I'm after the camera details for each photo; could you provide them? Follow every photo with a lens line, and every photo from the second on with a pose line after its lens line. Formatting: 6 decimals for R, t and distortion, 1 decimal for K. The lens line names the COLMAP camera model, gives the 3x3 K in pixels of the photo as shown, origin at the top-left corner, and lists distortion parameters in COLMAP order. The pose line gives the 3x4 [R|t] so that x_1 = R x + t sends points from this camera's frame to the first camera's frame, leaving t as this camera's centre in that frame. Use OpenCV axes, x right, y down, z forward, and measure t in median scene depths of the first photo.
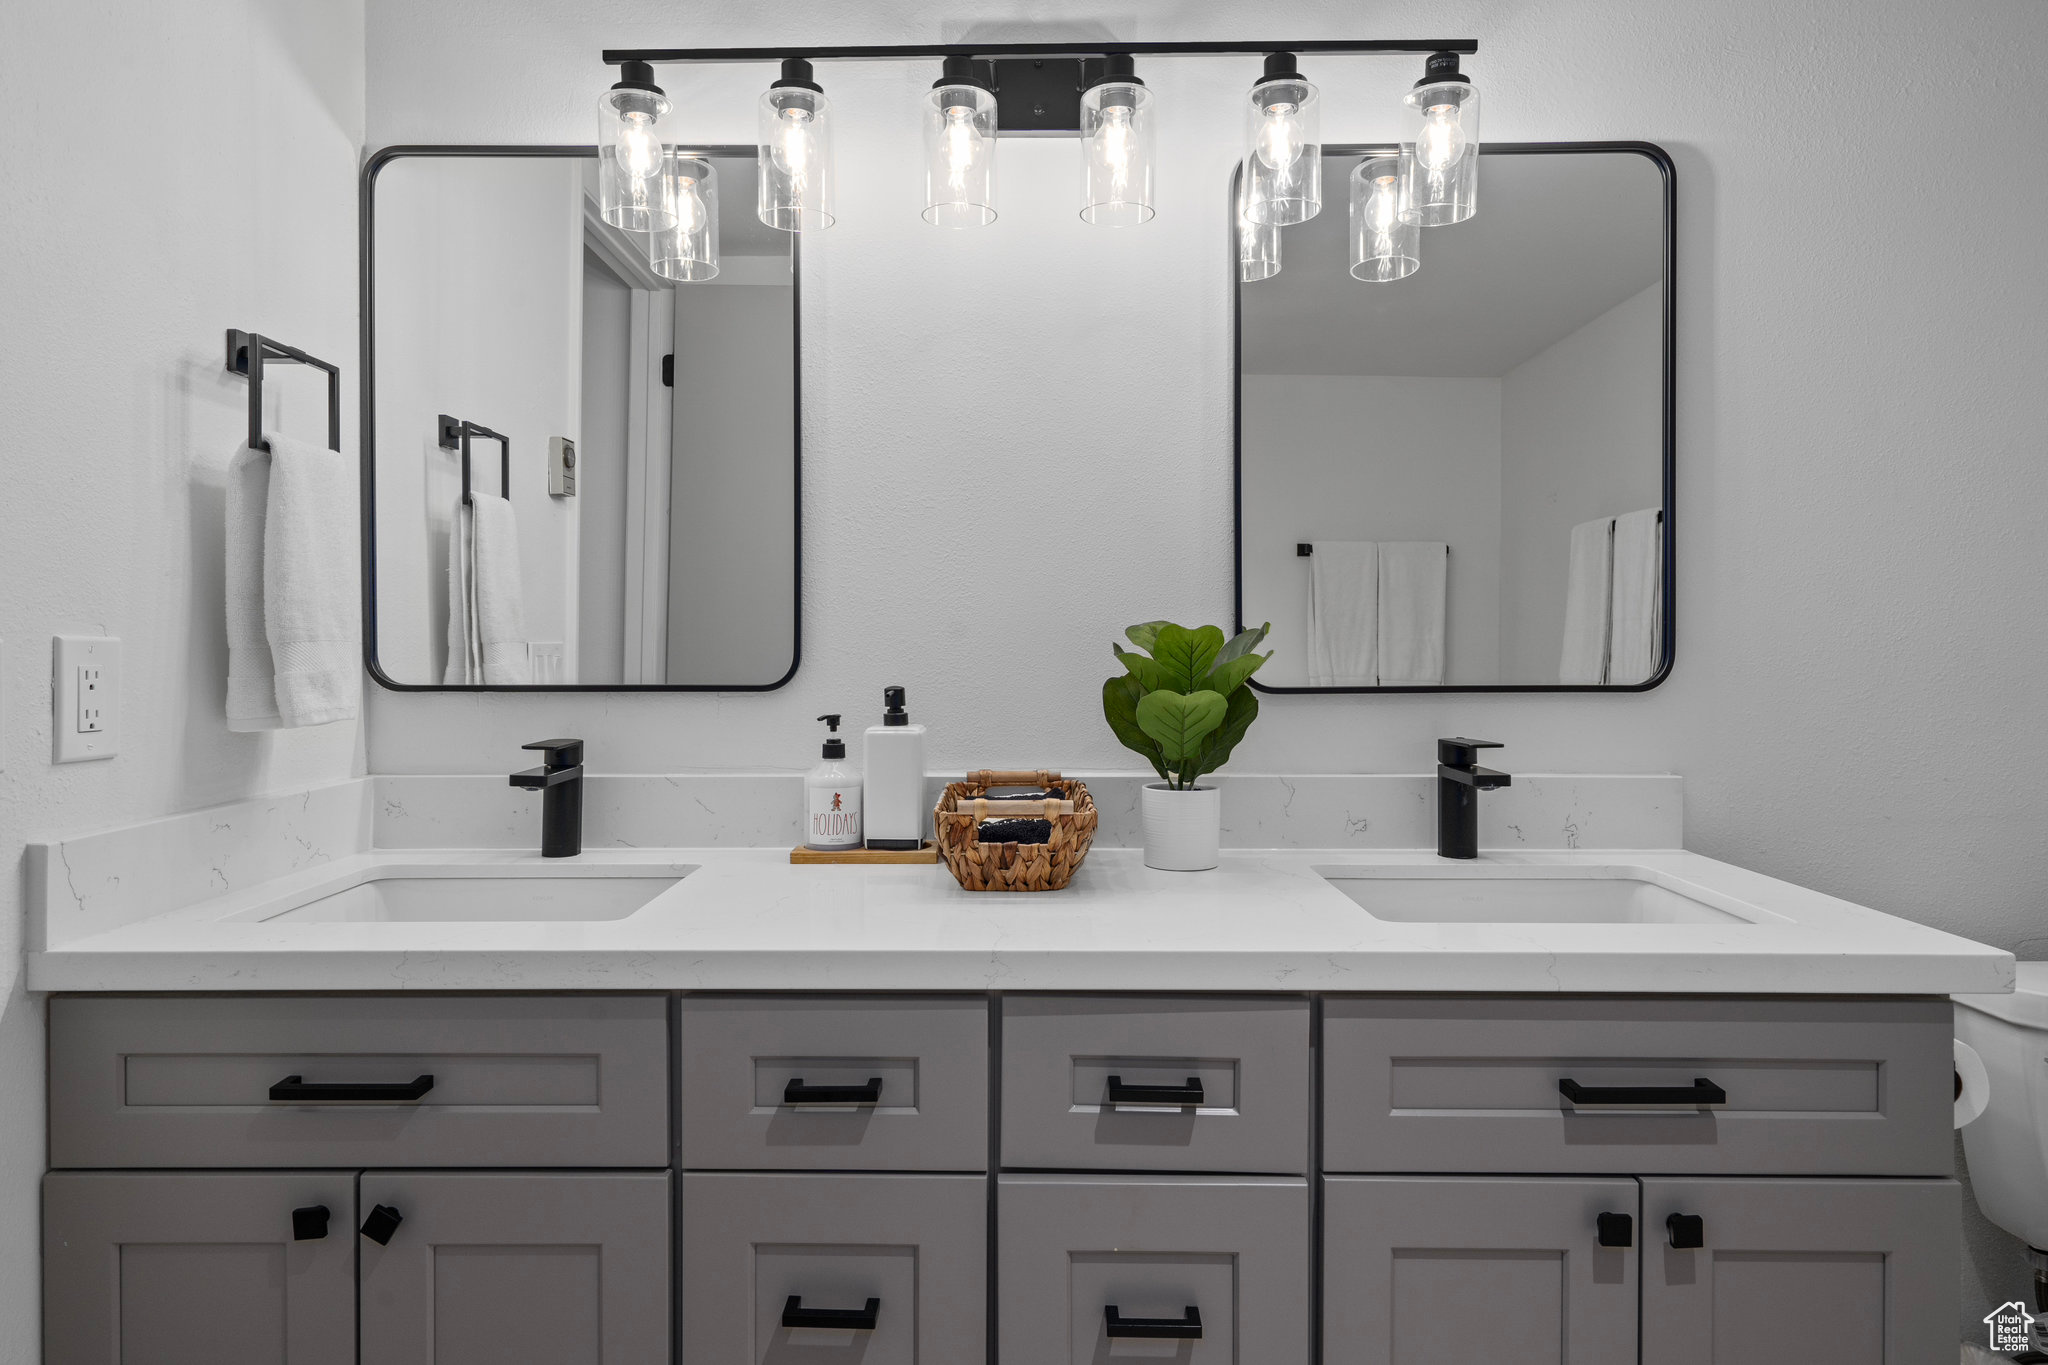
lens RADIAL K [[1192.5, 0, 1030.3], [0, 1192.5, 676.3], [0, 0, 1]] dist [-0.001268, -0.001909]
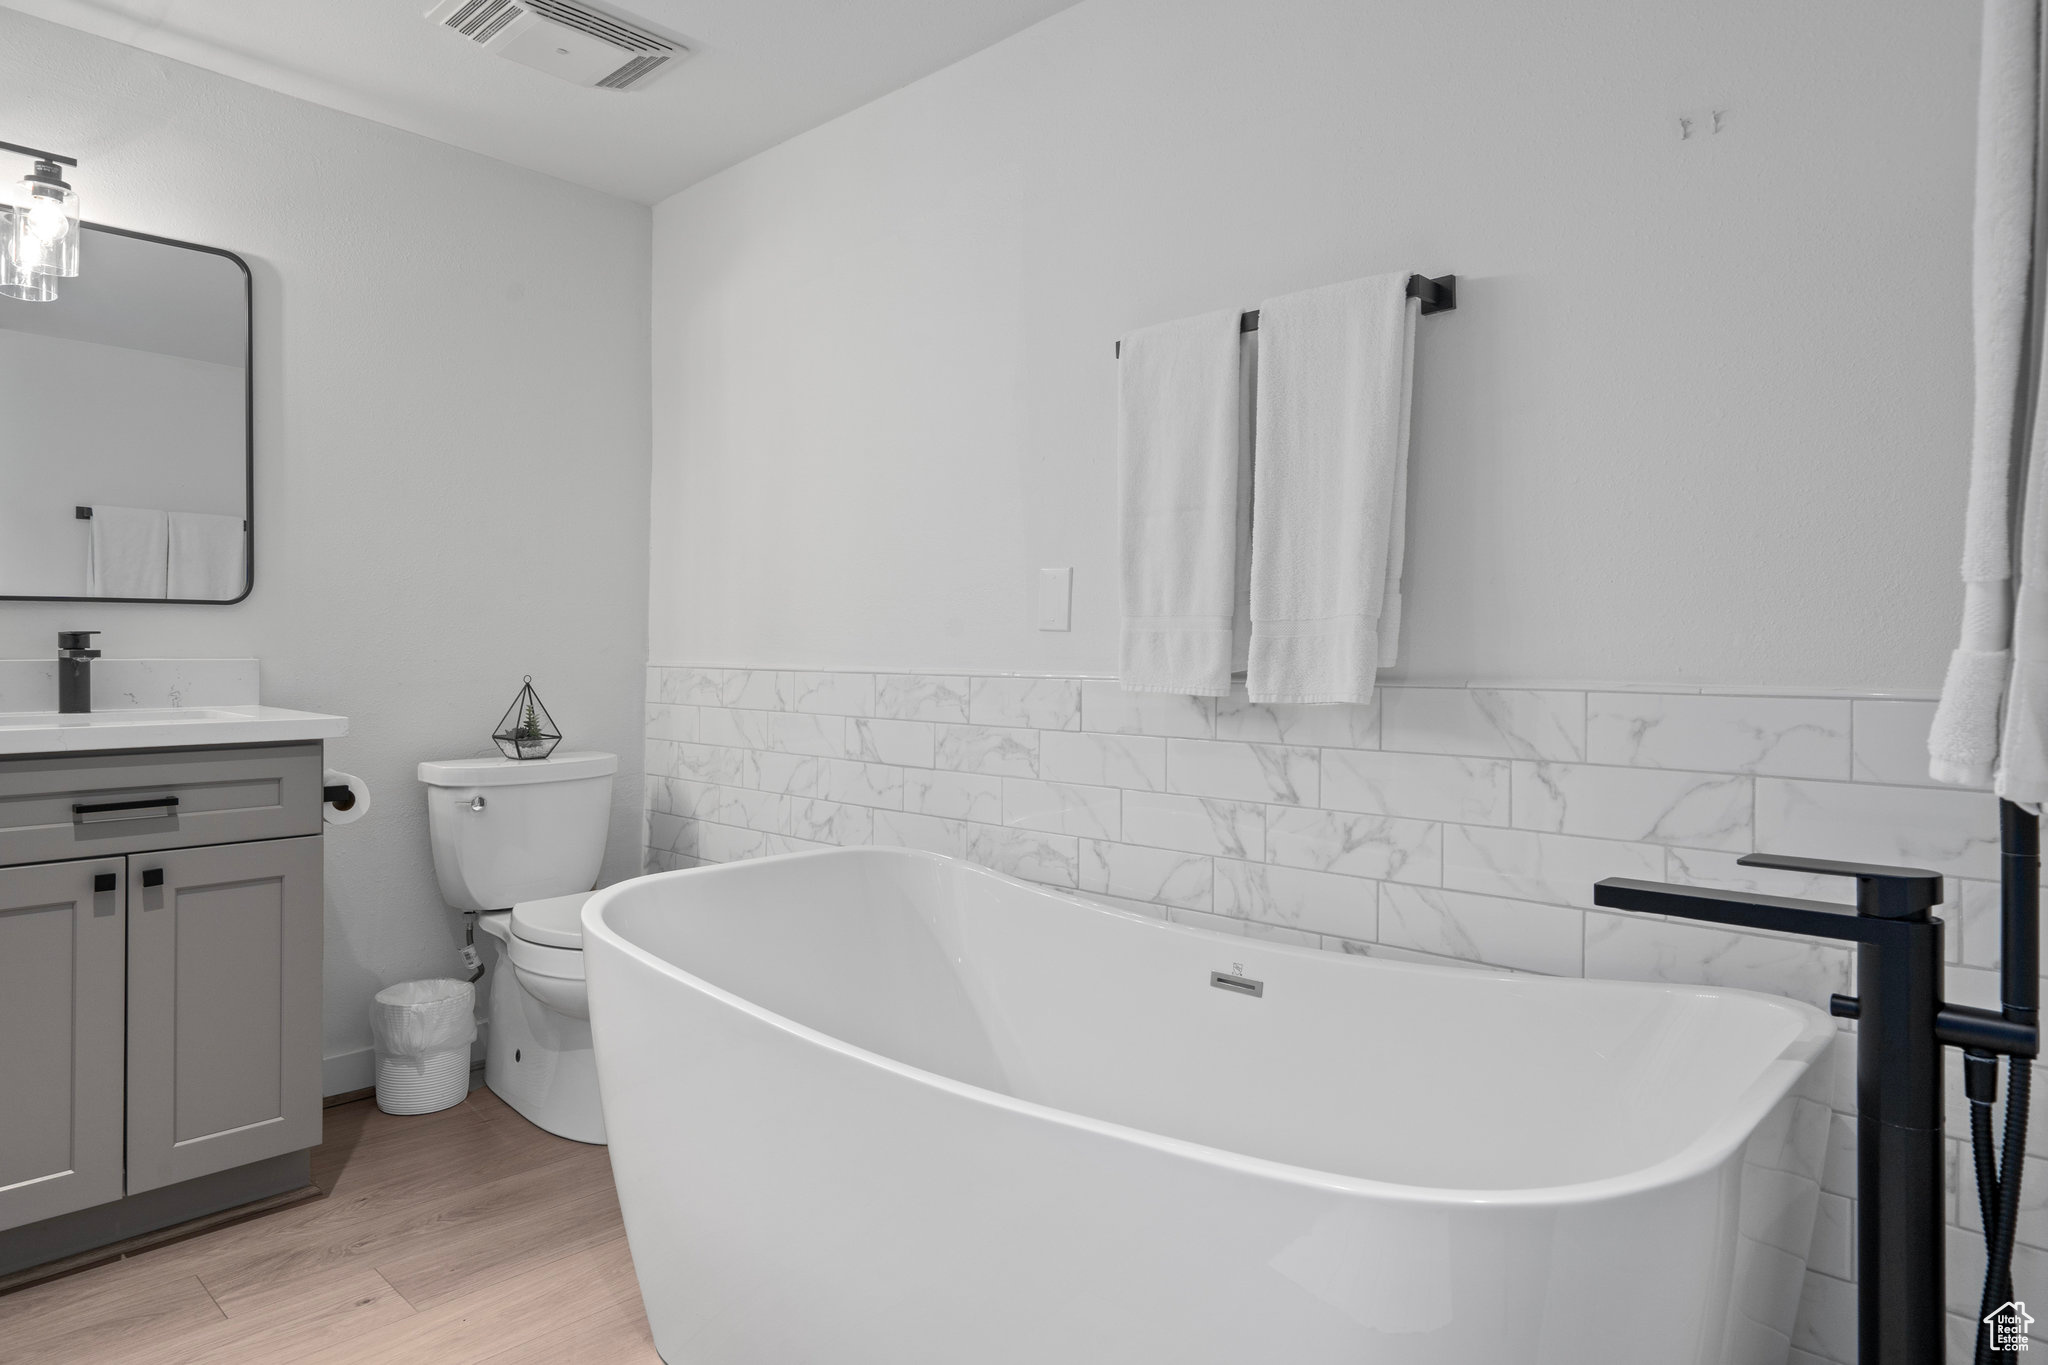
lens RADIAL K [[1192.5, 0, 1016.9], [0, 1192.5, 664.7], [0, 0, 1]] dist [-0.001268, -0.001909]
pose [[0.693837, -0.004943, 0.720116, 0.153468], [0.013219, 0.999895, -0.005873, 0.164388], [-0.720011, 0.013594, 0.693829, -1.167672]]
